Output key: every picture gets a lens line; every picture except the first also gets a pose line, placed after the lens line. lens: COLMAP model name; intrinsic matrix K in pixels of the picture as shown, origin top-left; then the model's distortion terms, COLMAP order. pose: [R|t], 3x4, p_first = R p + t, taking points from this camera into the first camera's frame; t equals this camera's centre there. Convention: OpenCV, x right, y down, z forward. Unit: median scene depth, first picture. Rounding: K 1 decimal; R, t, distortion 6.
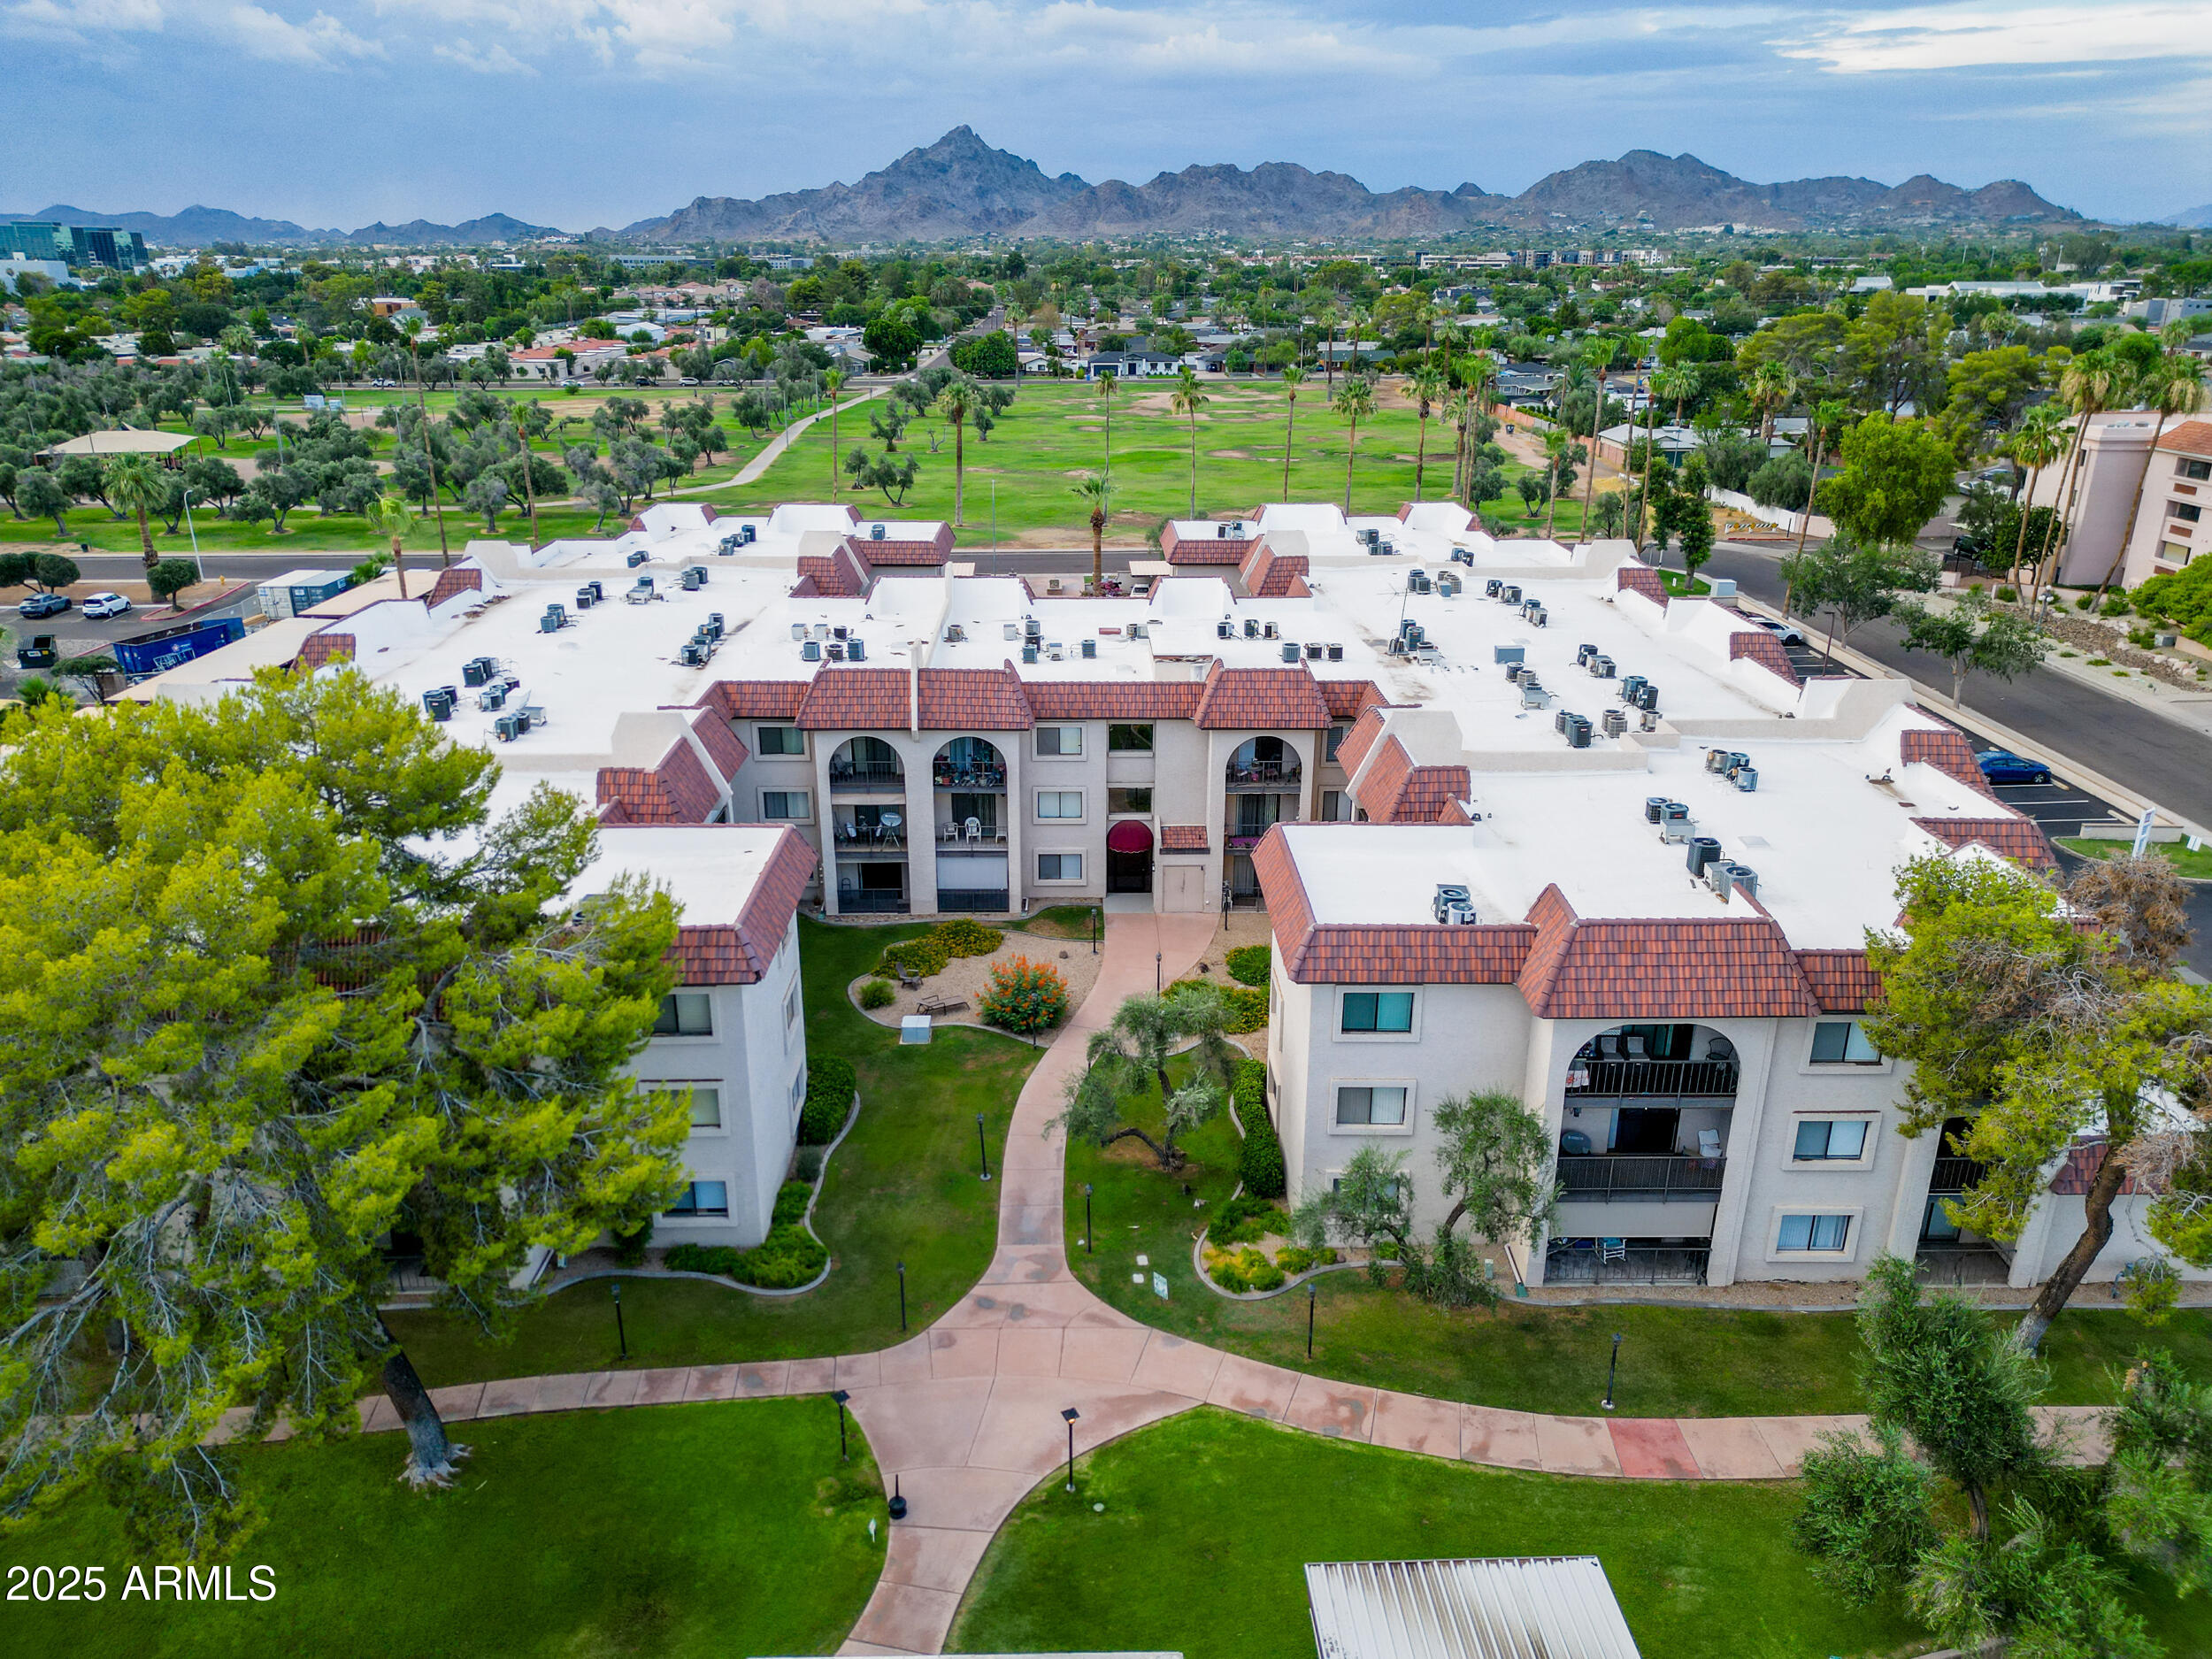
lens RADIAL K [[1533.4, 0, 1103.7], [0, 1533.4, 829.4], [0, 0, 1]] dist [0.019424, -0.015252]
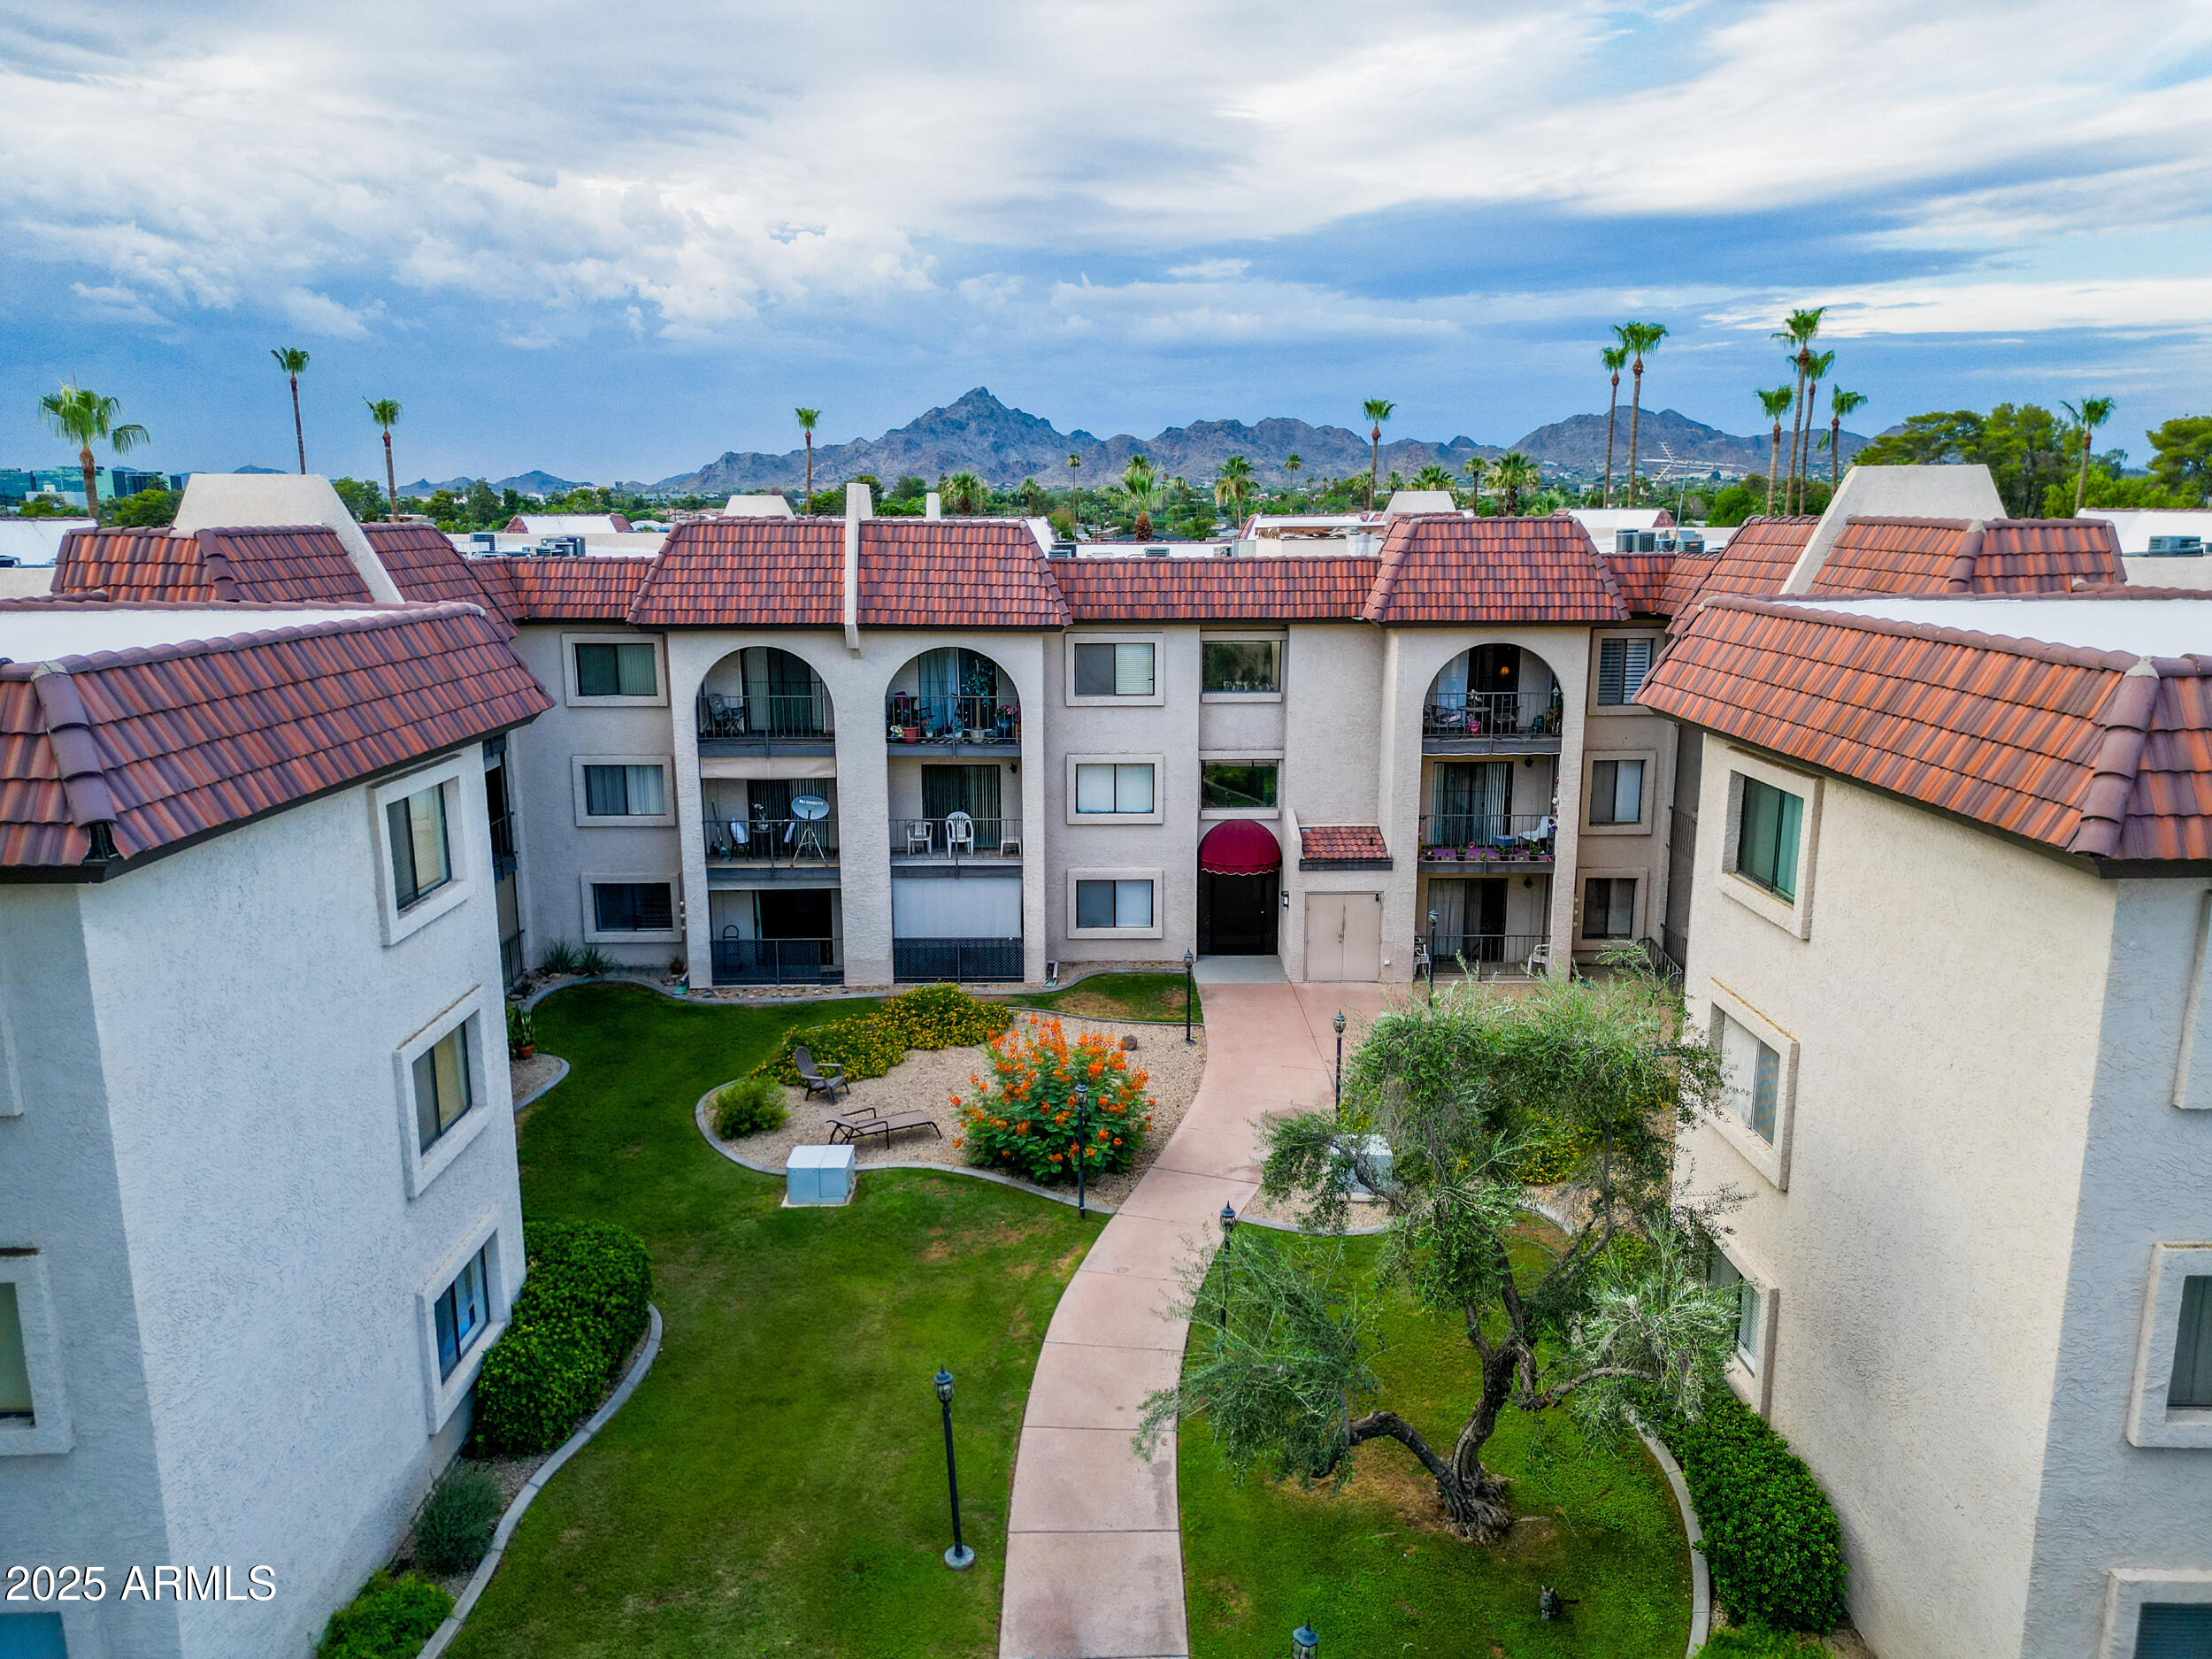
lens RADIAL K [[1533.4, 0, 1092.8], [0, 1533.4, 838.9], [0, 0, 1]] dist [0.019424, -0.015252]
pose [[0.999883, -0.004937, -0.014452, -0.029204], [0.002813, 0.989657, -0.143423, 0.082815], [0.015010, 0.143366, 0.989556, 0.456012]]
